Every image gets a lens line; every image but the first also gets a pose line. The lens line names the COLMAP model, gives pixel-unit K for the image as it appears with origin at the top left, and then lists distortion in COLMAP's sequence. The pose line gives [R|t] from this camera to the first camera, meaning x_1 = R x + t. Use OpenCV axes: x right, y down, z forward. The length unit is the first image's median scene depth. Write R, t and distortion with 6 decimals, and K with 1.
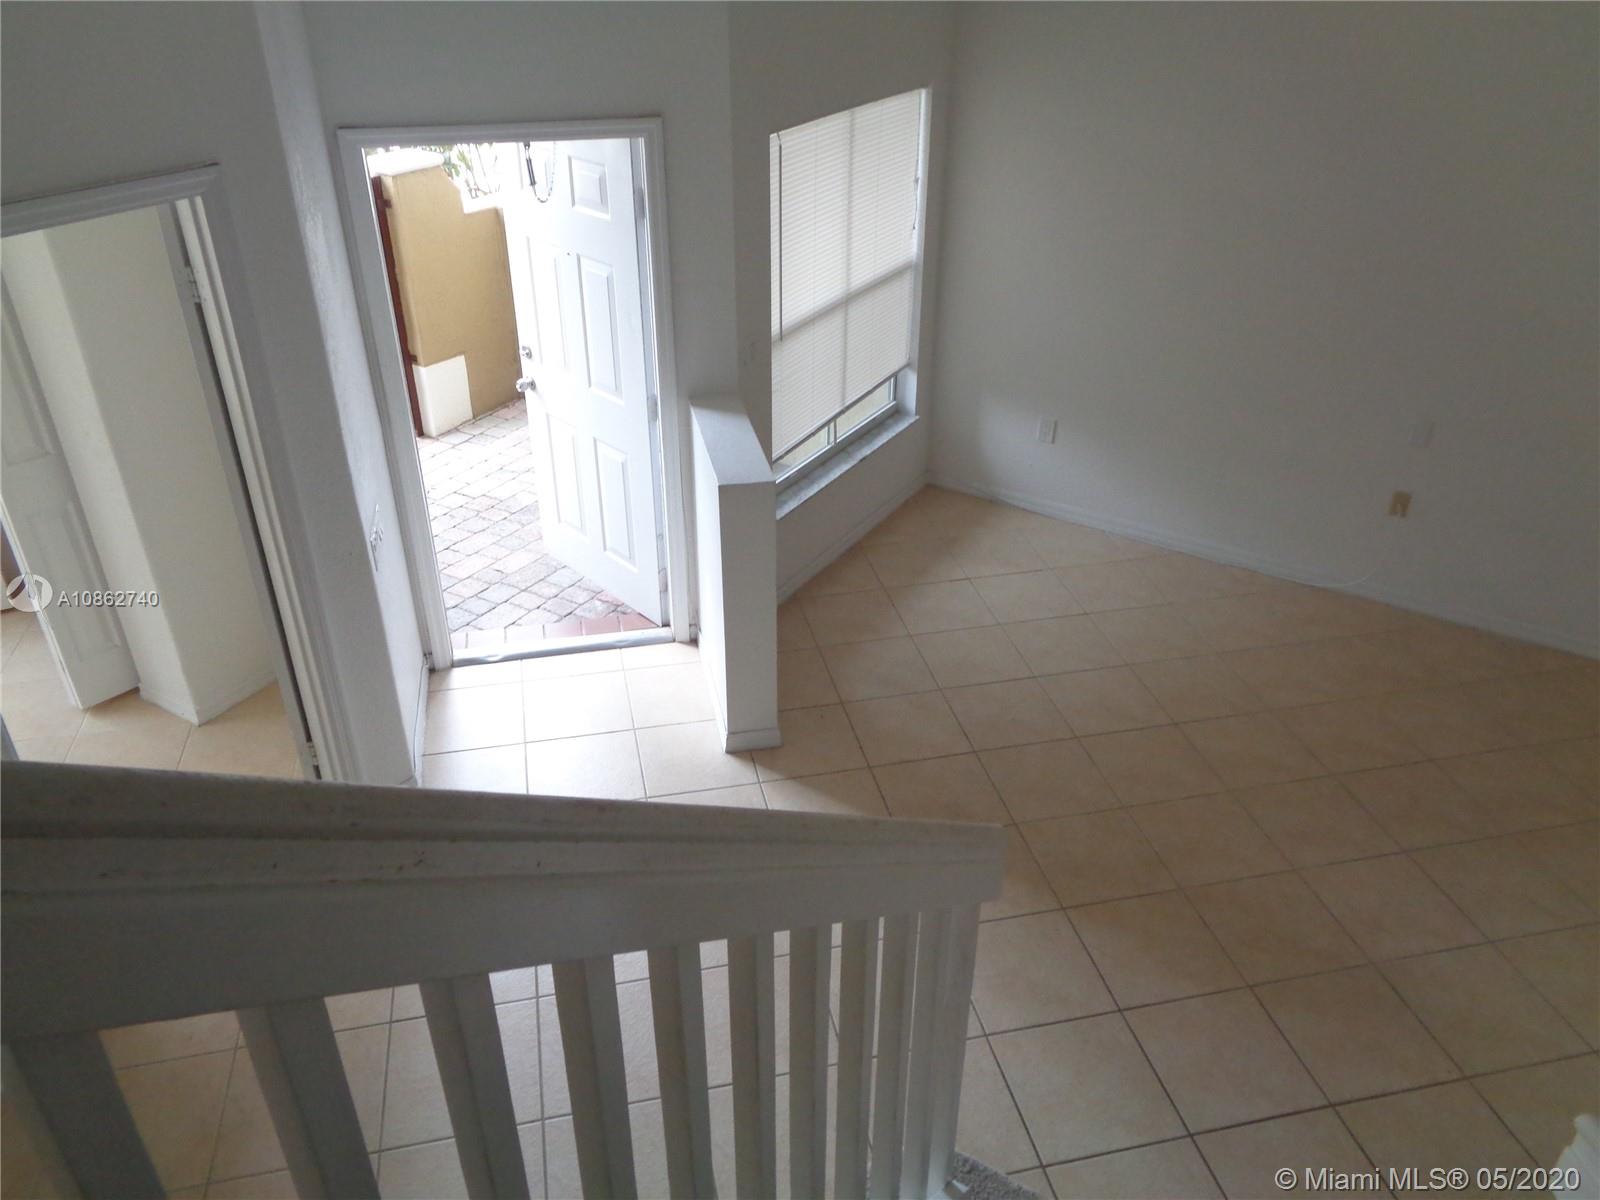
lens RADIAL K [[1198.2, 0, 800.0], [0, 1198.2, 600.0], [0, 0, 1]] dist [-0.001376, -0.000528]
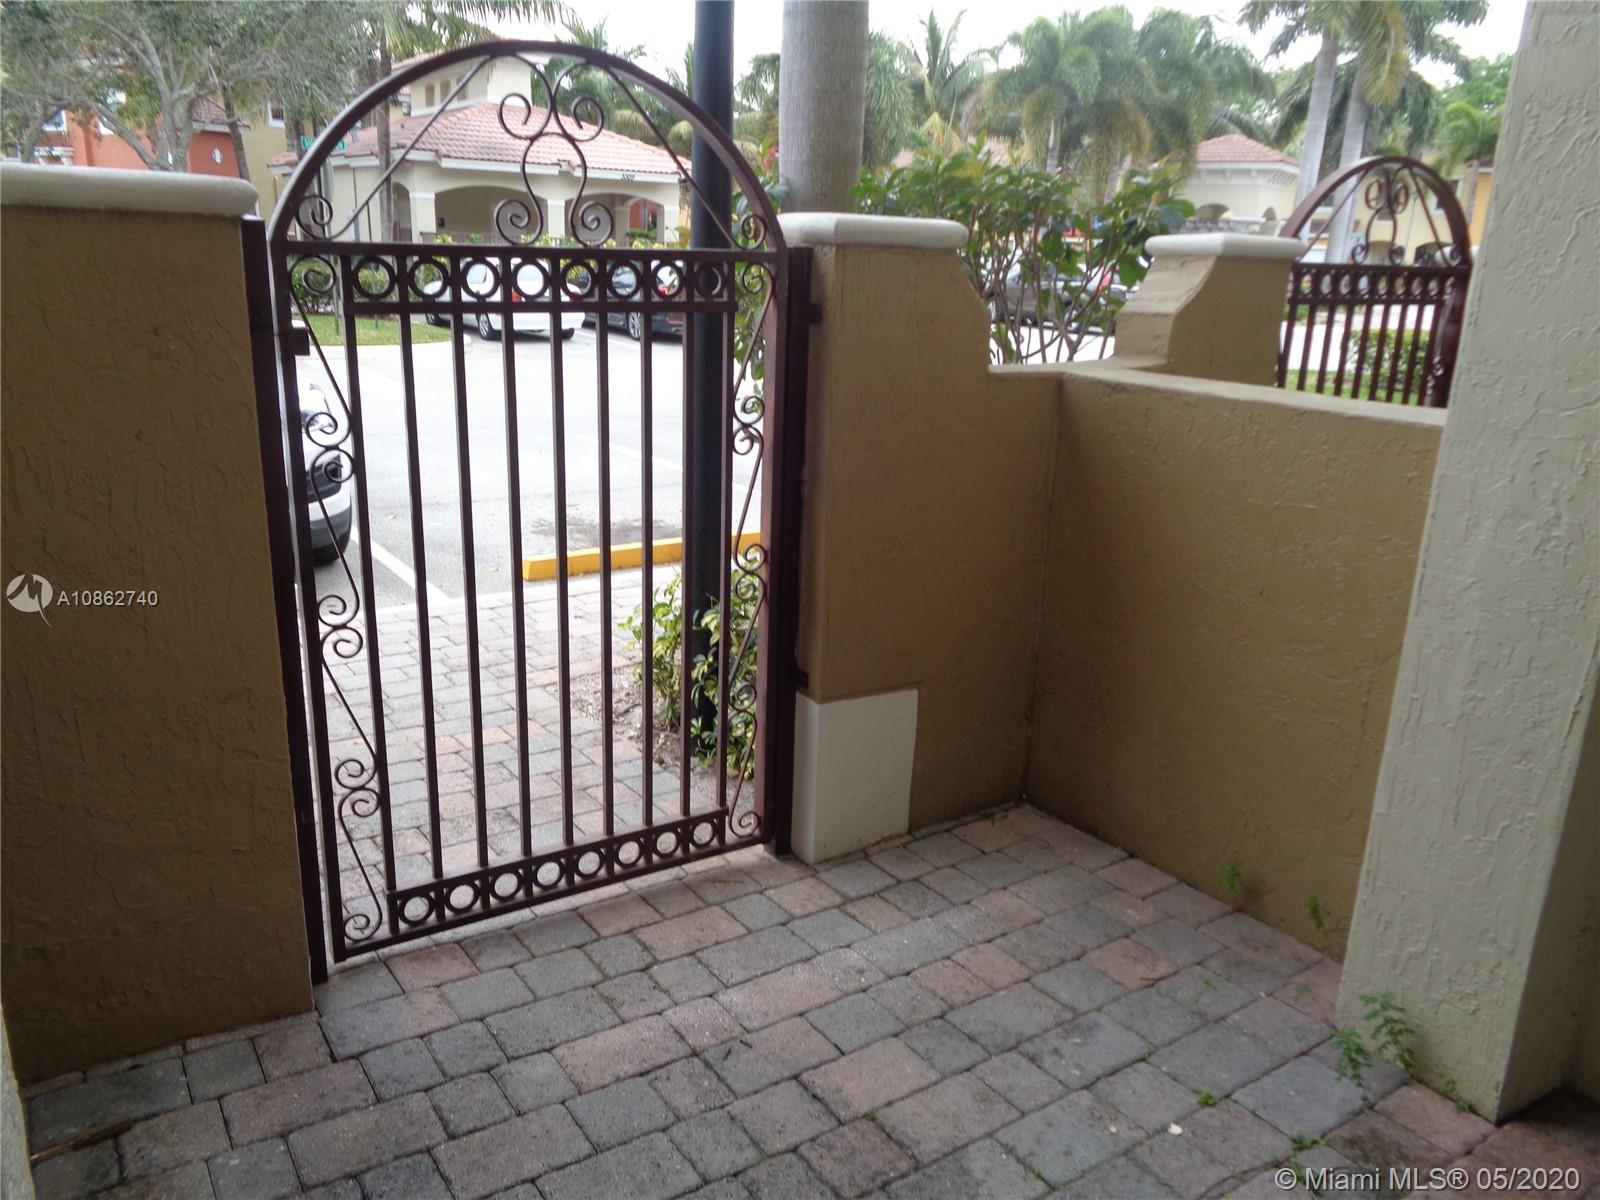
lens RADIAL K [[1198.2, 0, 800.0], [0, 1198.2, 600.0], [0, 0, 1]] dist [-0.001376, -0.000528]
pose [[0.910654, 0.145813, -0.386585, -0.159742], [-0.241258, 0.947237, -0.211035, -0.135724], [0.335416, 0.285447, 0.897784, 0.598573]]
